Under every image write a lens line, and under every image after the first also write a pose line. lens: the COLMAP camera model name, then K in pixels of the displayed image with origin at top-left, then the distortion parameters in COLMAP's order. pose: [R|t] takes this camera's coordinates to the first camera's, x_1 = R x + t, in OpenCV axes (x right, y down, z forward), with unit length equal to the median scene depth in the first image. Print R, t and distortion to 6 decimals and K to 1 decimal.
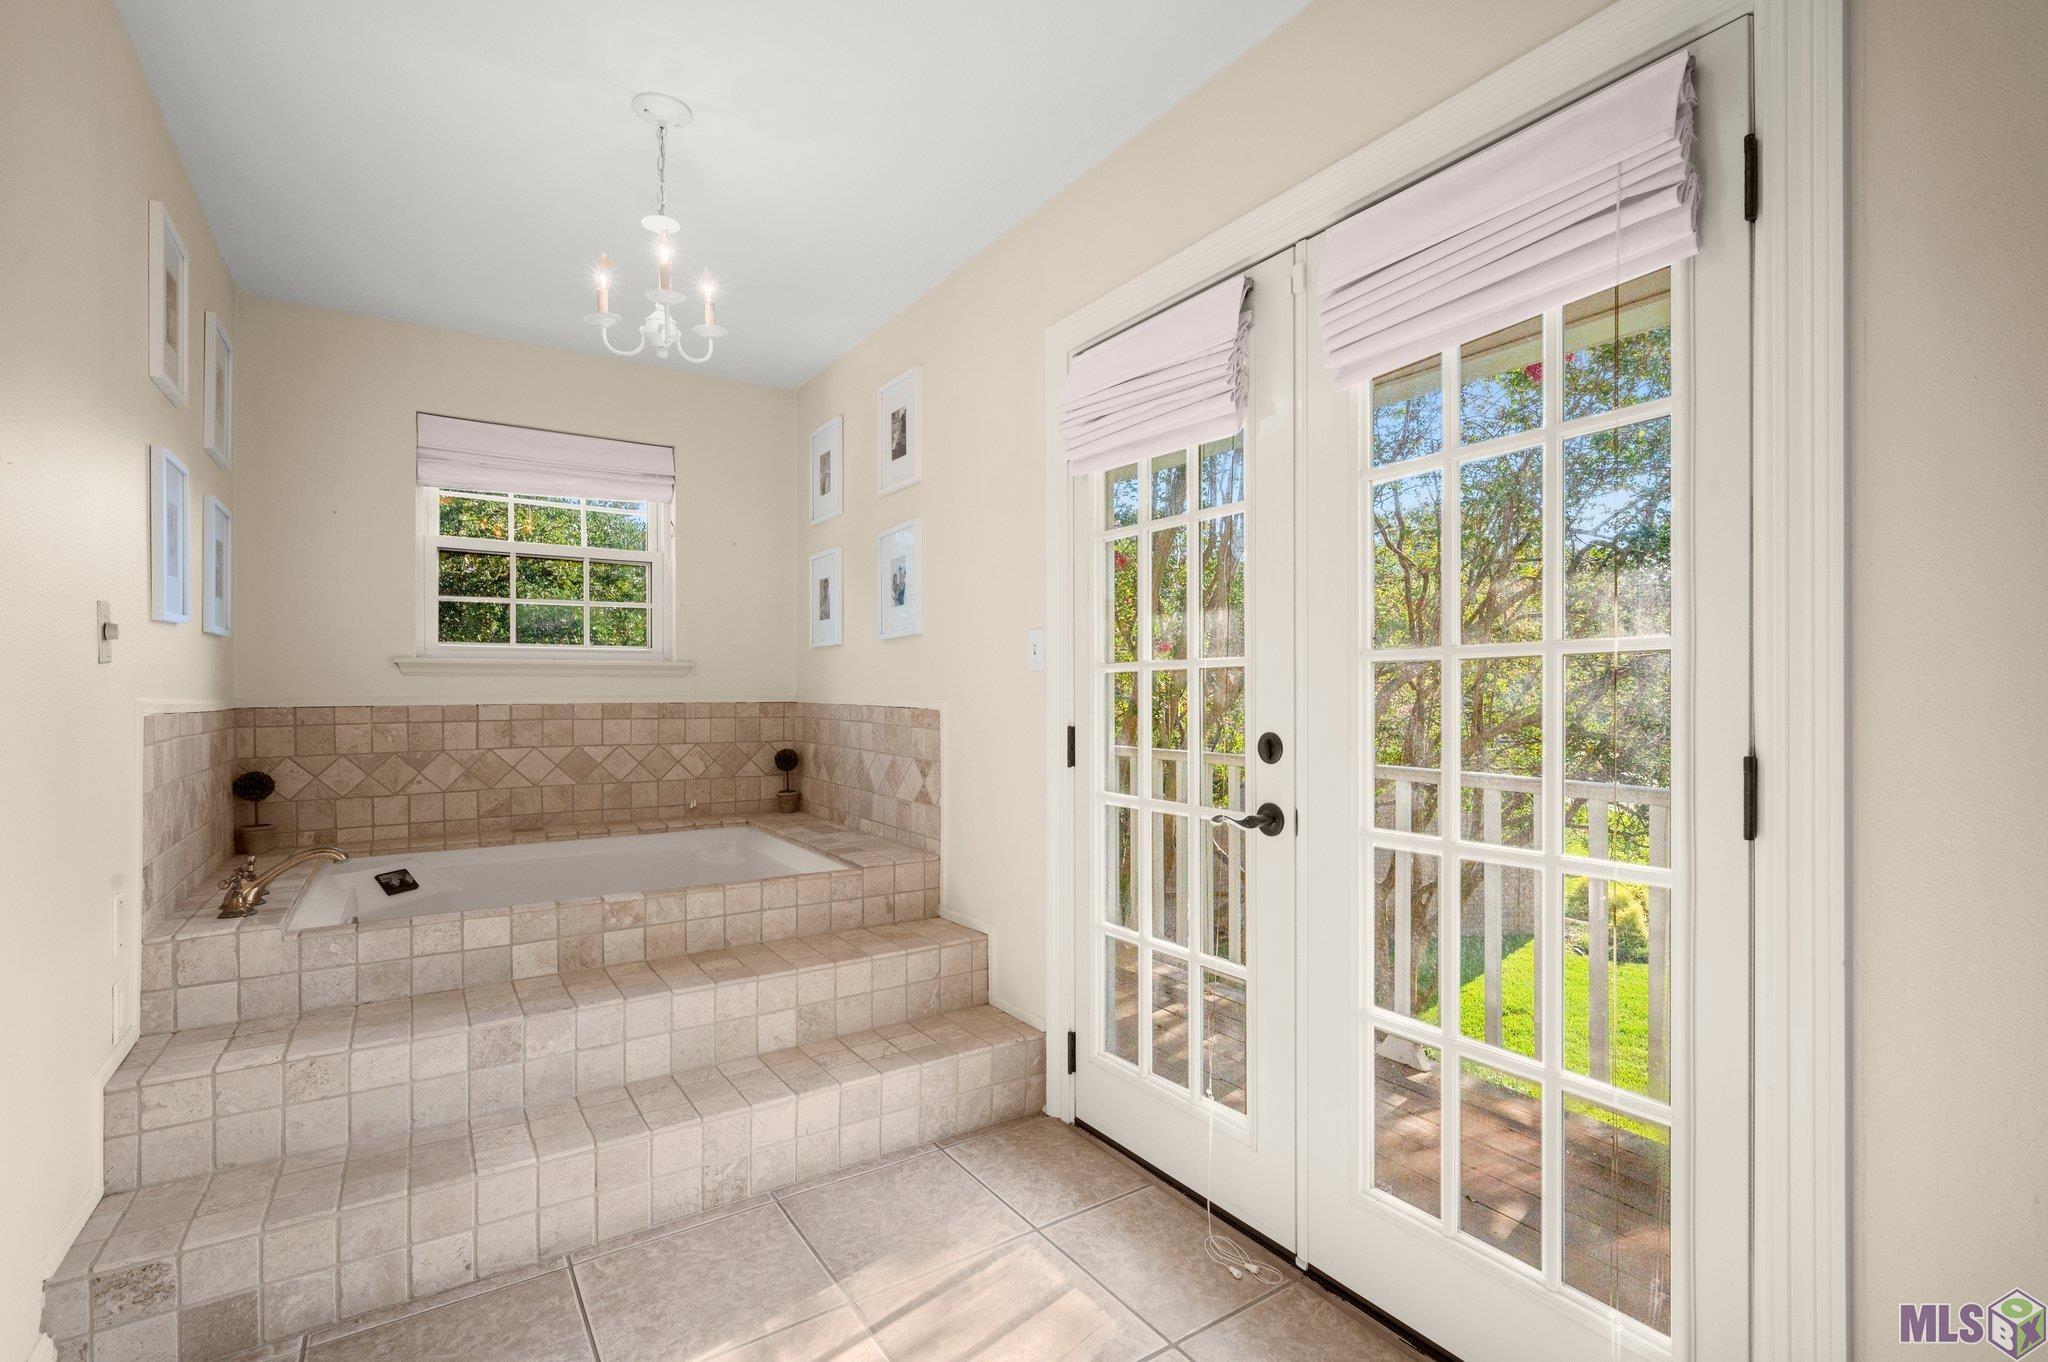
lens RADIAL K [[916.8, 0, 1036.5], [0, 916.8, 694.1], [0, 0, 1]] dist [-0.003735, 0.000254]
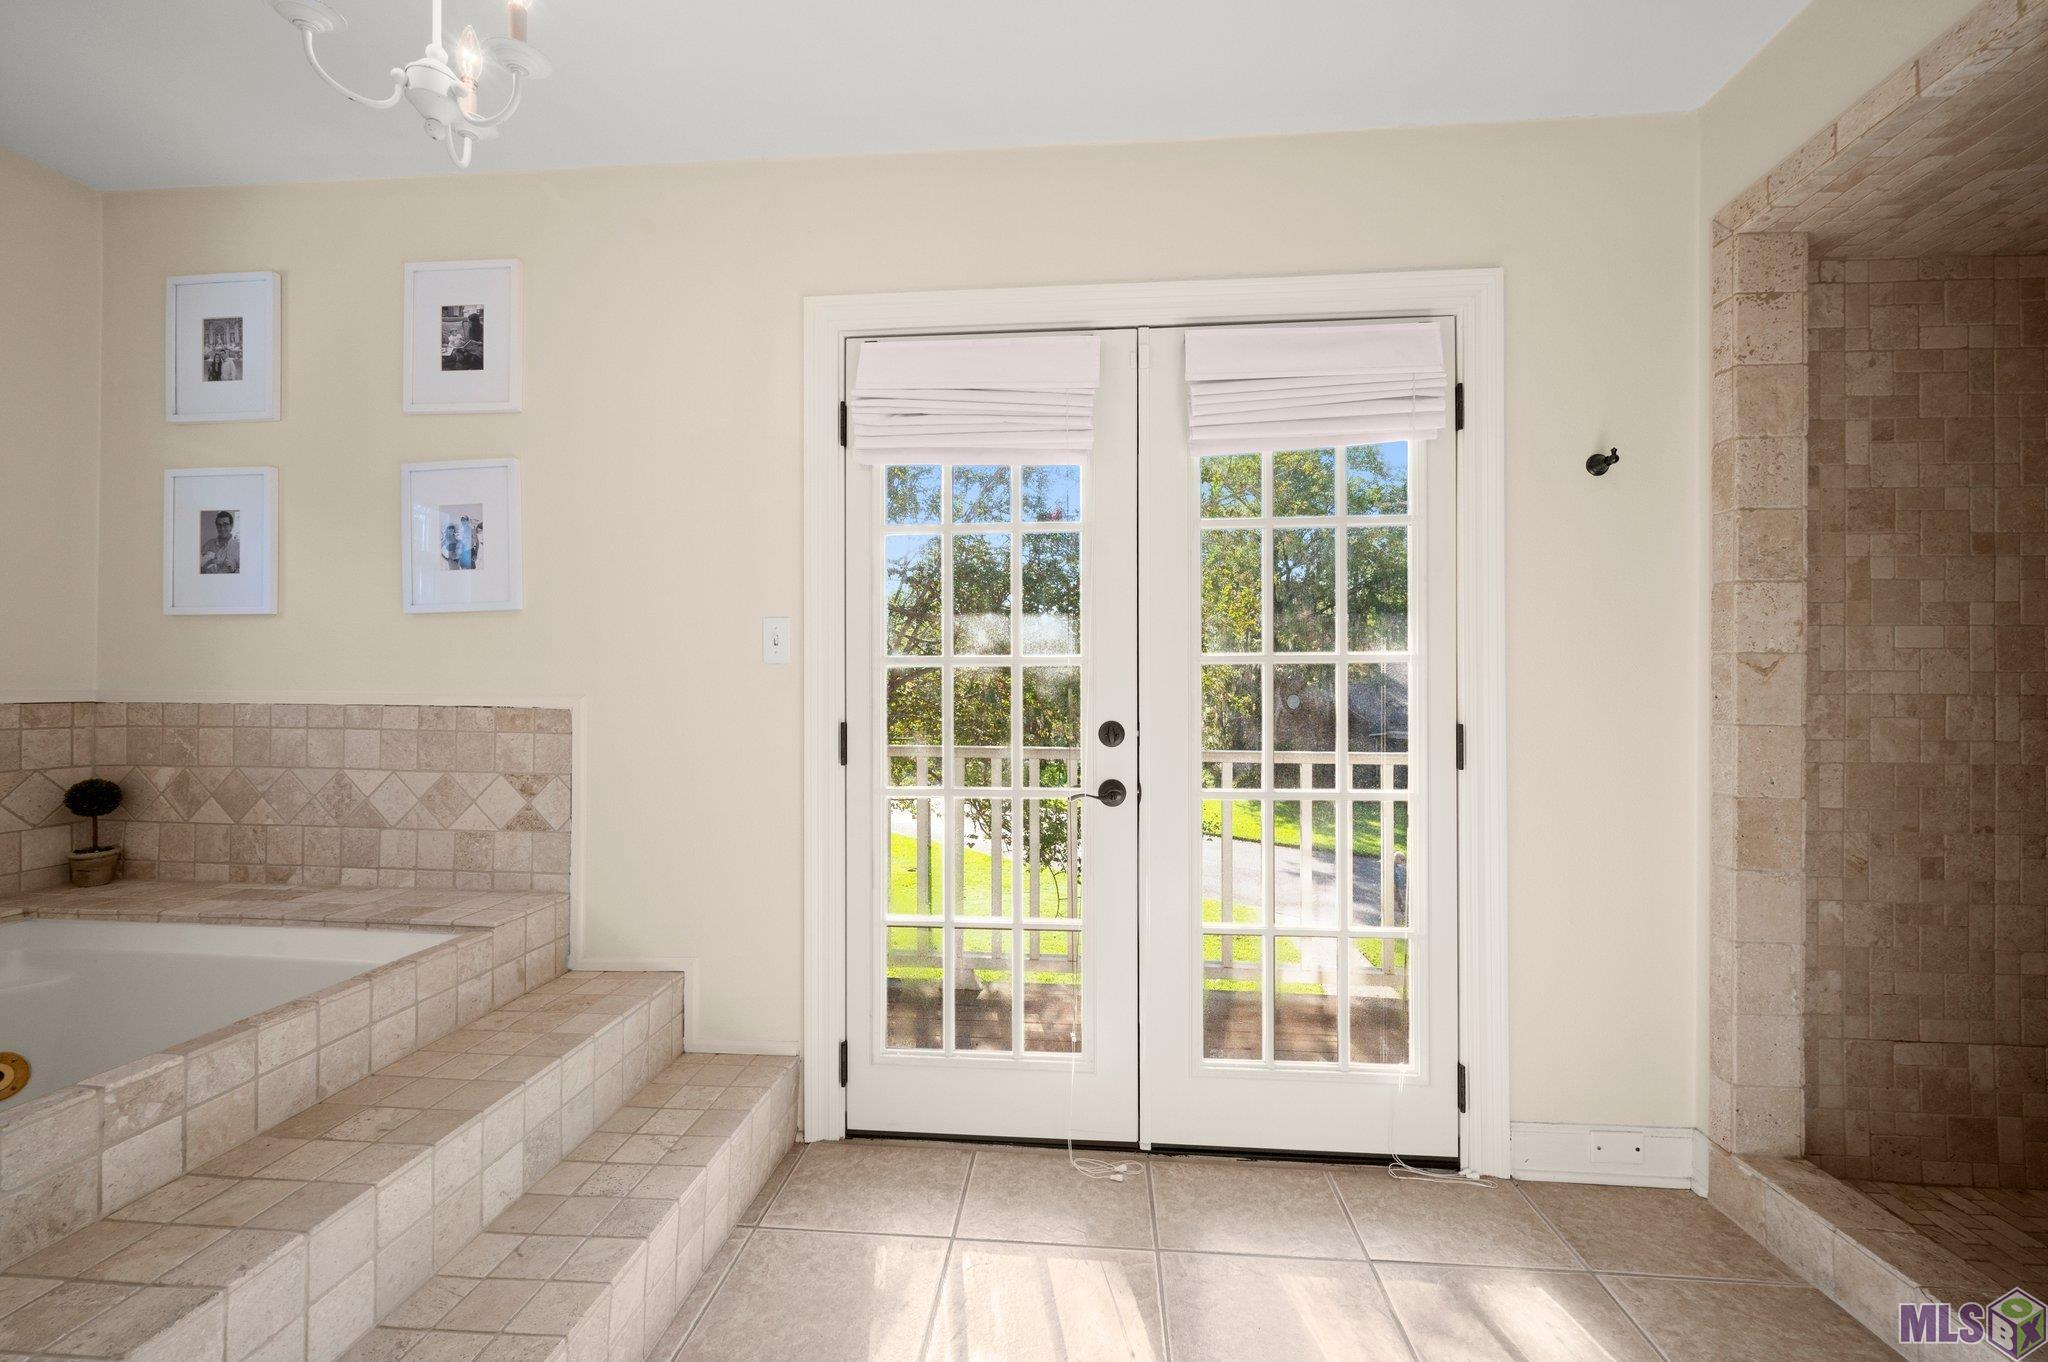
lens RADIAL K [[819.6, 0, 1032.6], [0, 819.6, 684.5], [0, 0, 1]] dist [-0.002962, 0.000242]
pose [[0.635169, 0.004091, 0.772362, -0.467600], [-0.000198, 0.999987, -0.005134, -0.000280], [-0.772373, 0.003107, 0.635161, 0.284627]]
